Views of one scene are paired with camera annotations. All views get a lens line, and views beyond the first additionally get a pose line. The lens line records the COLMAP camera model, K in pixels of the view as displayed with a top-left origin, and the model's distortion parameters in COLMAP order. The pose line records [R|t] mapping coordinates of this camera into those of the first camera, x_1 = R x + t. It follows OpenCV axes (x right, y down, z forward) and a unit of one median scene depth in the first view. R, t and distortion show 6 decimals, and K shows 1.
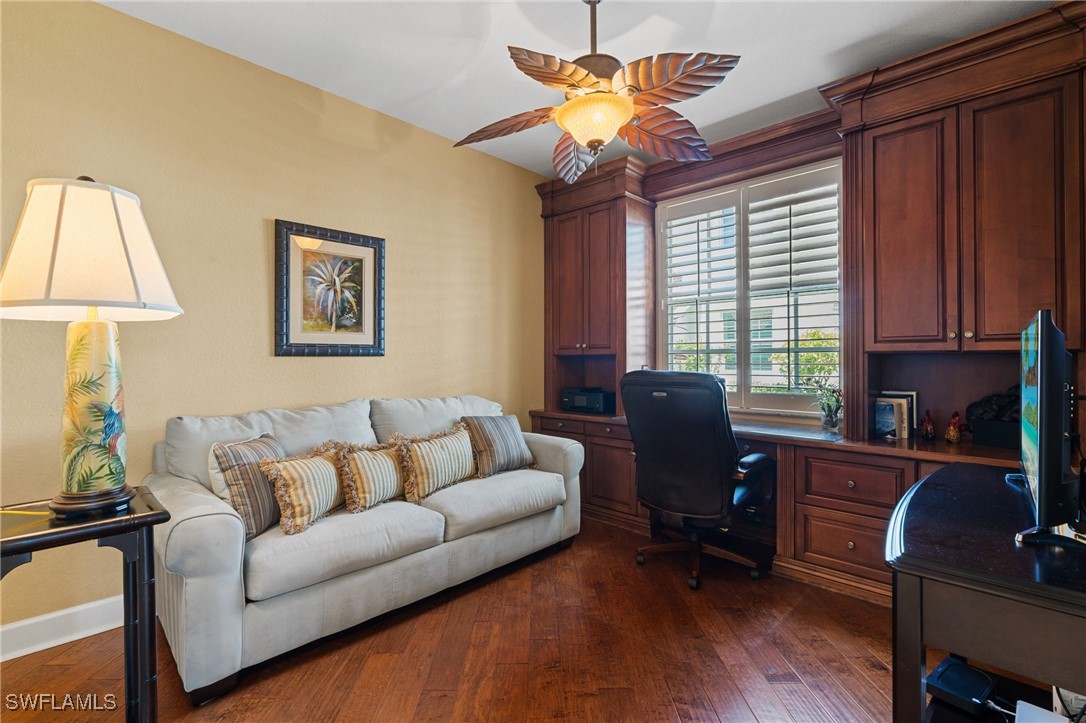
lens RADIAL K [[491.1, 0, 537.8], [0, 491.1, 357.5], [0, 0, 1]] dist [-0.004399, 0.001216]
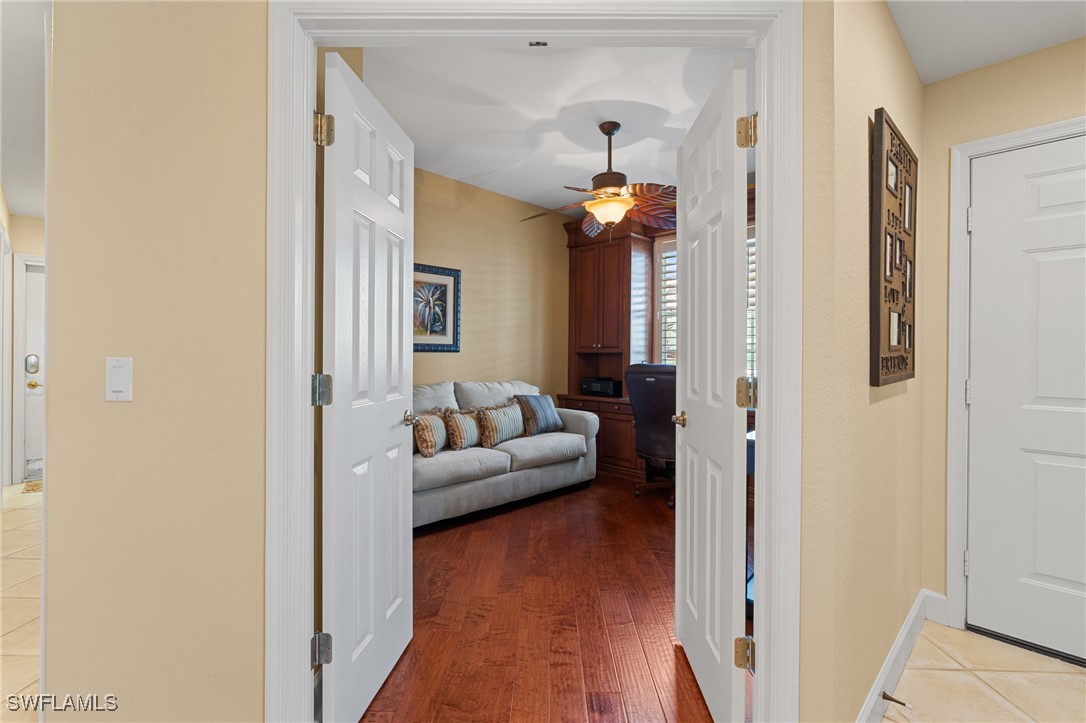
lens RADIAL K [[491.1, 0, 537.8], [0, 491.1, 357.5], [0, 0, 1]] dist [-0.004399, 0.001216]
pose [[0.999770, 0.010285, -0.018836, -0.061682], [-0.010148, 0.999921, 0.007360, -0.000189], [0.018910, -0.007168, 0.999795, -0.447578]]
